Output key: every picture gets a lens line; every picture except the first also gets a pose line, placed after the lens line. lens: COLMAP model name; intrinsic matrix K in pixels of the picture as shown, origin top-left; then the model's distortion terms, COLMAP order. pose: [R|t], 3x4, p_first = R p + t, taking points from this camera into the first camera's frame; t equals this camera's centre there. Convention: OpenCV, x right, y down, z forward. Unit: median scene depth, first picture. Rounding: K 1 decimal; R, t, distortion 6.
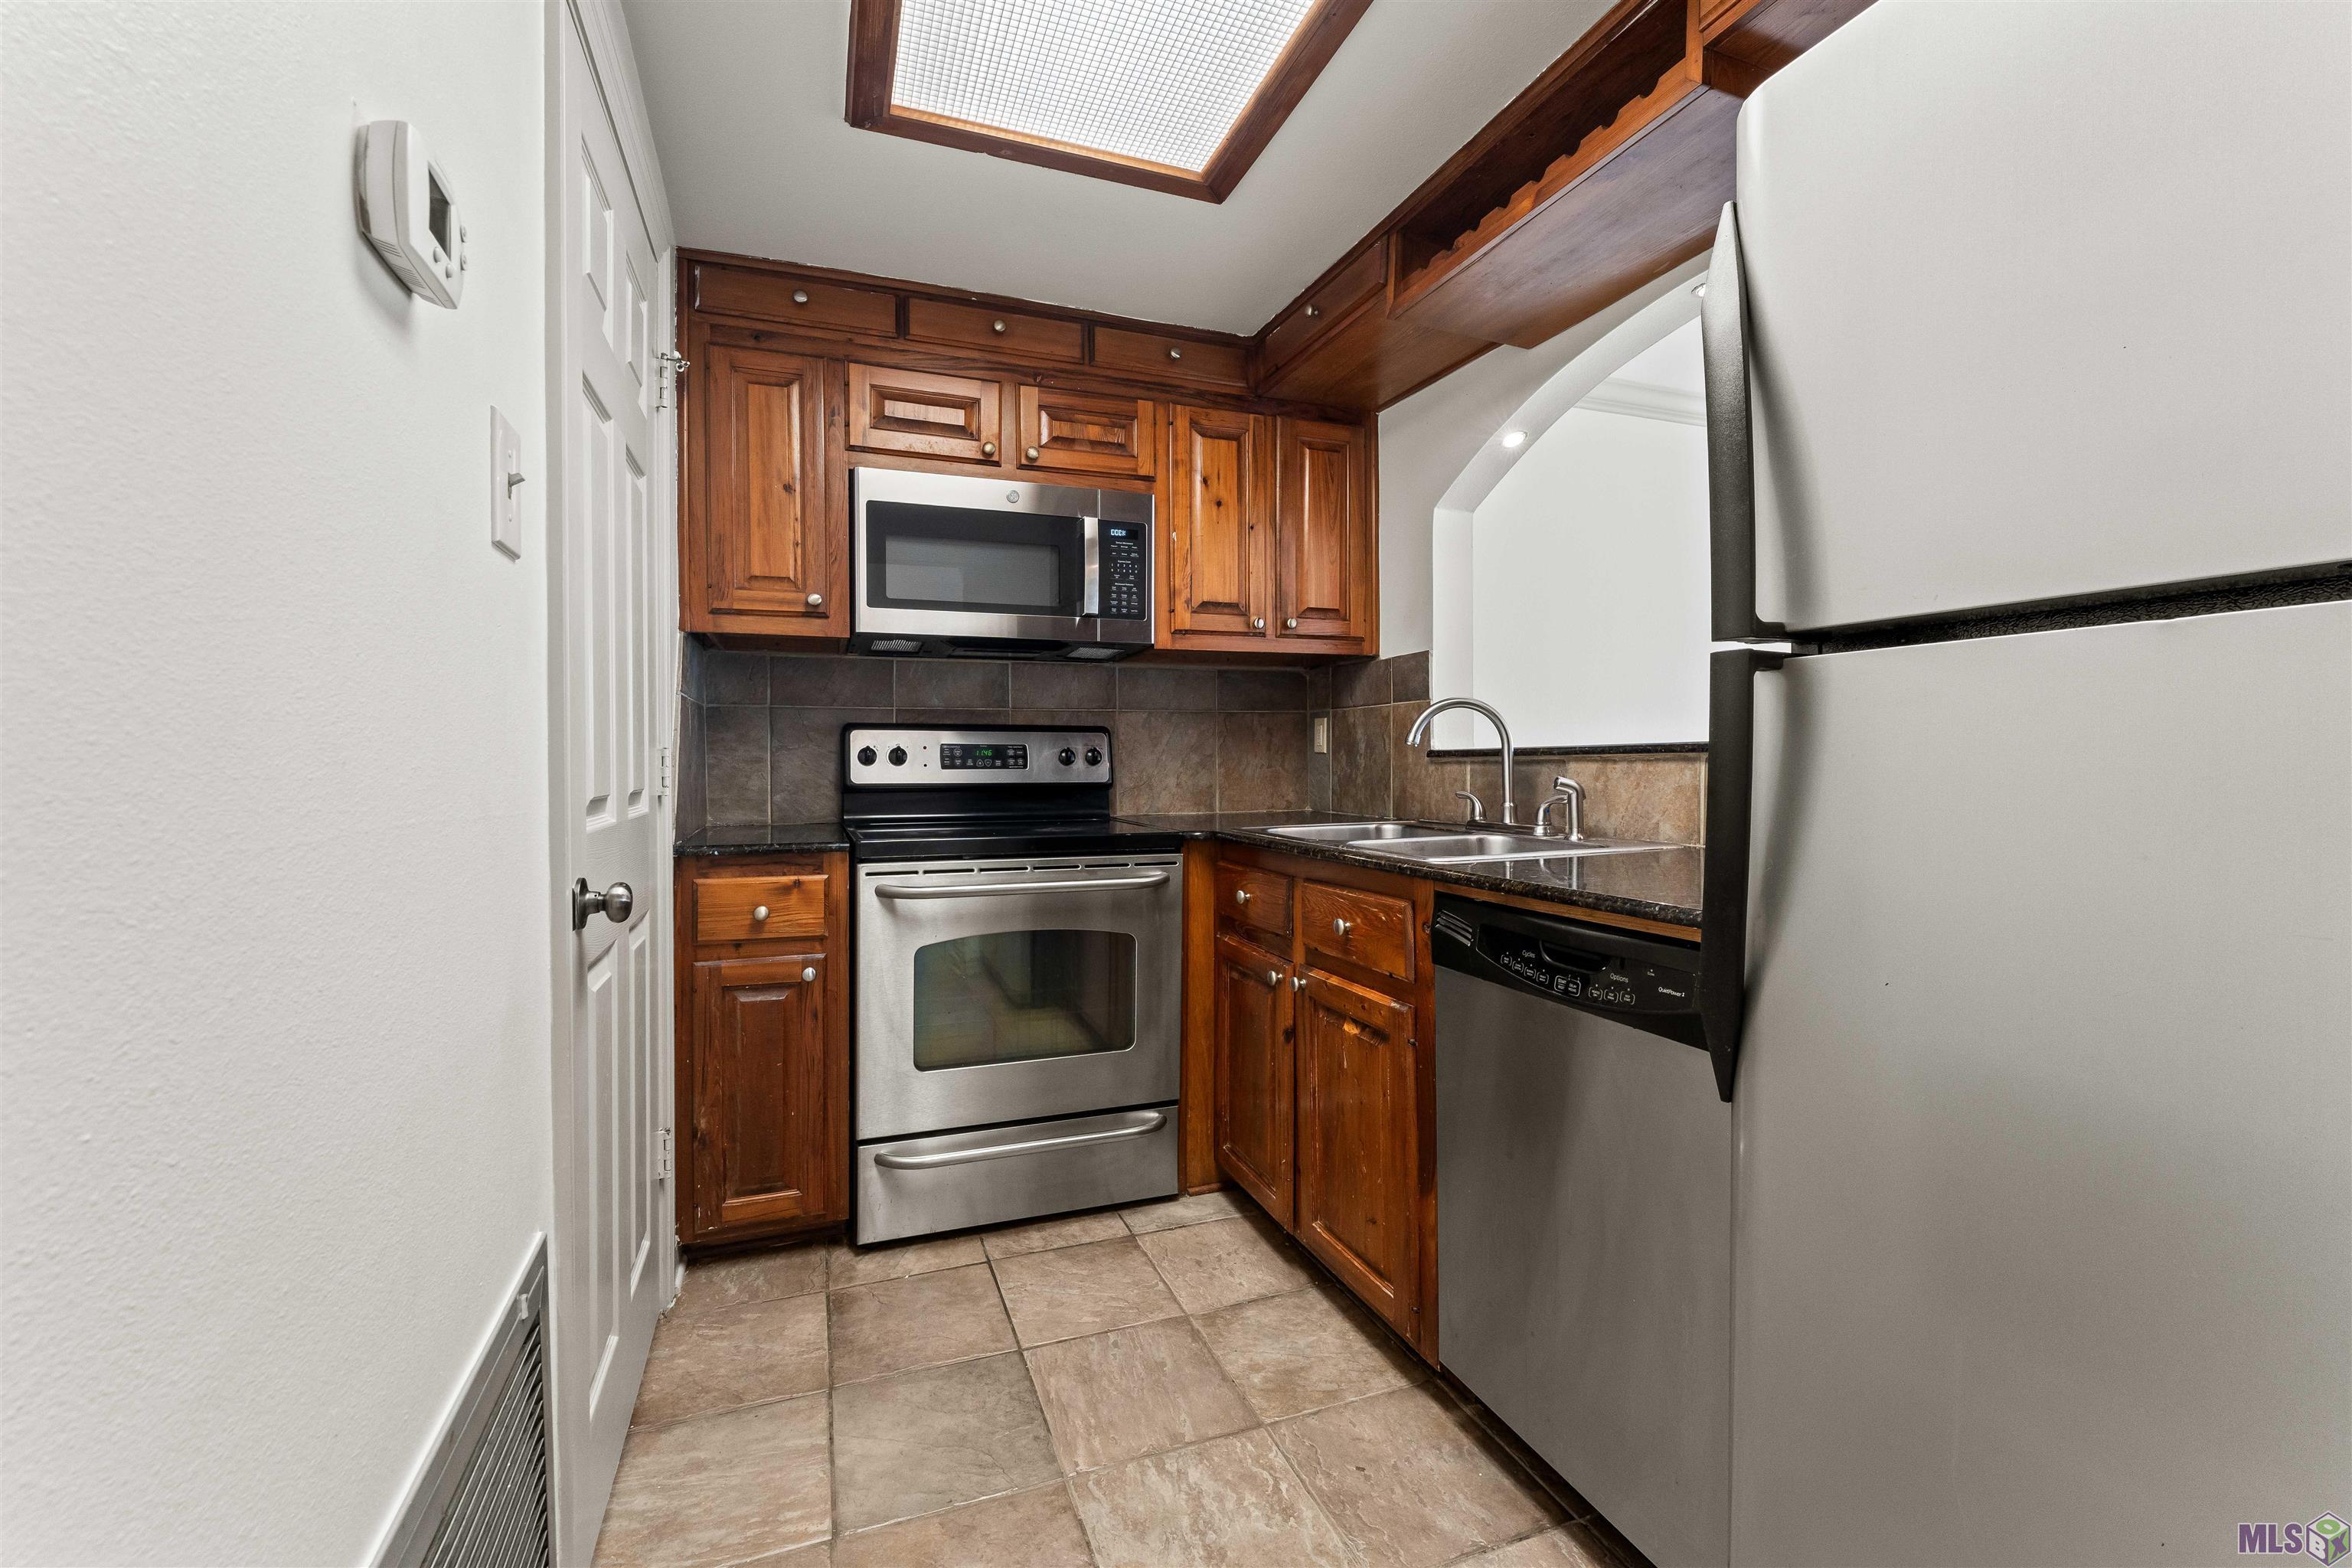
lens RADIAL K [[956.4, 0, 1174.8], [0, 956.4, 769.1], [0, 0, 1]] dist [-0.001866, 0.000398]
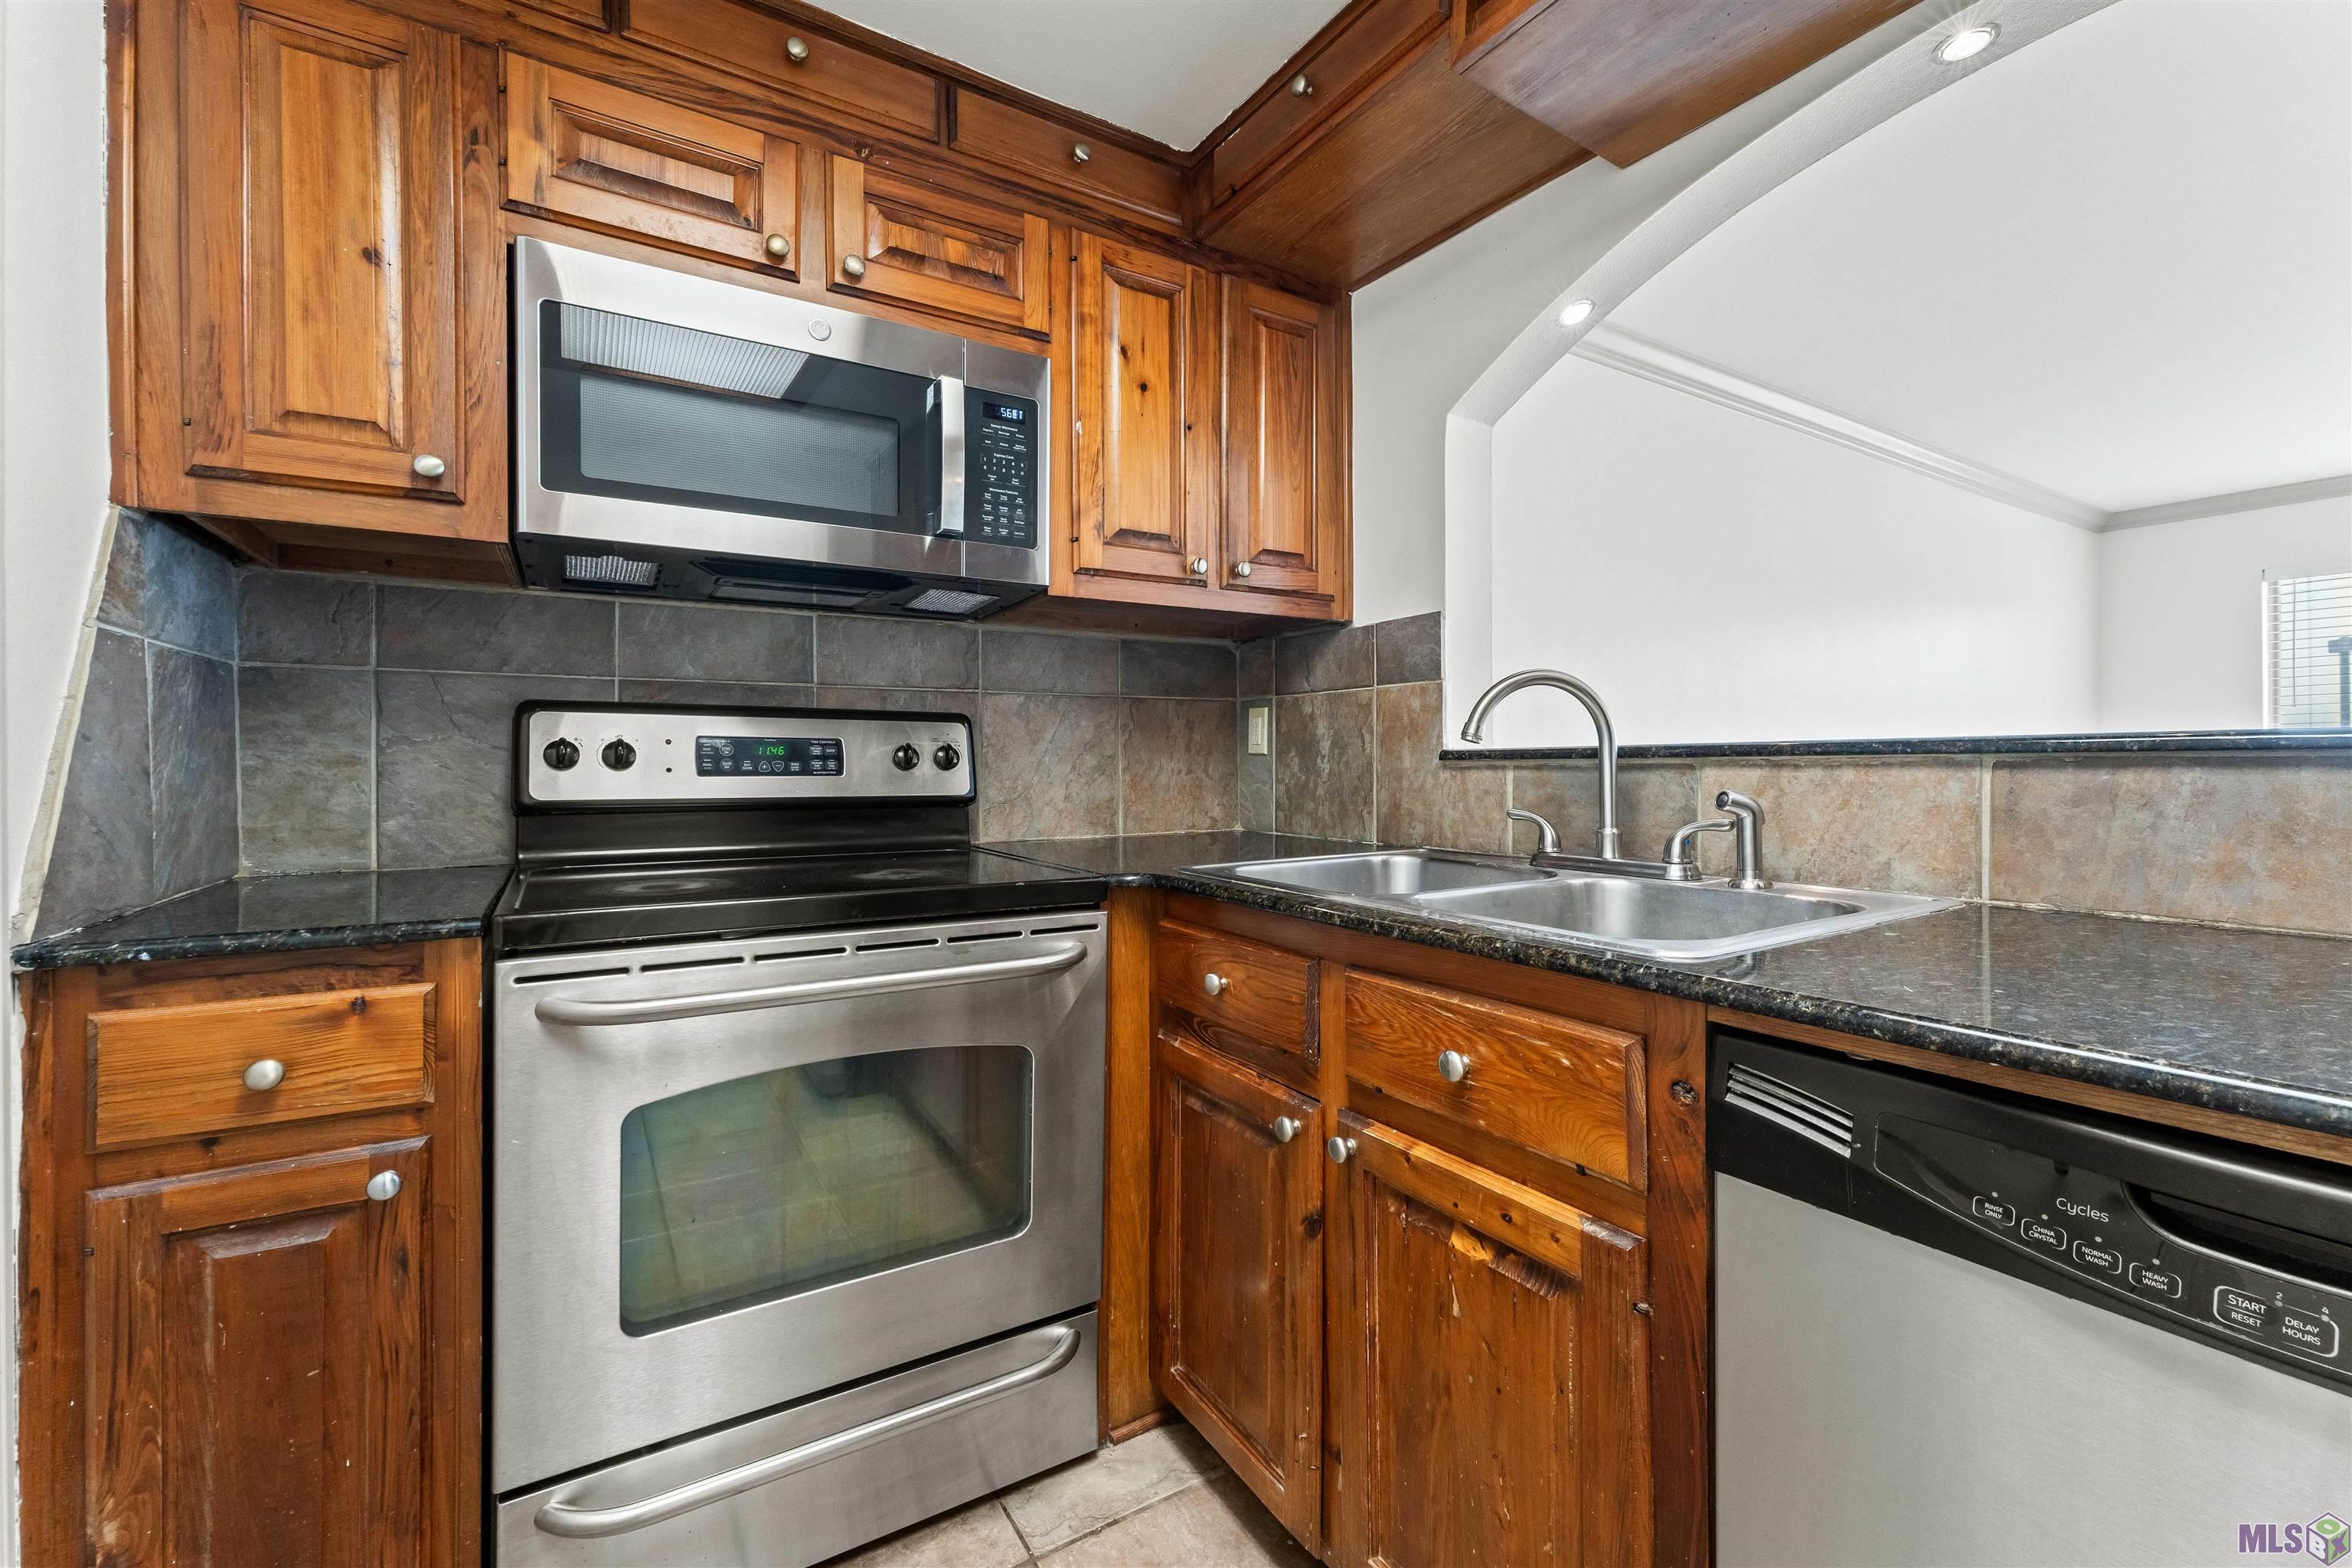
lens RADIAL K [[956.4, 0, 1229.7], [0, 956.4, 768.2], [0, 0, 1]] dist [-0.001866, 0.000398]
pose [[0.972276, 0.001638, 0.233829, -0.060454], [-0.000674, 0.999991, -0.004204, -0.003246], [-0.233834, 0.003930, 0.972269, 0.365776]]
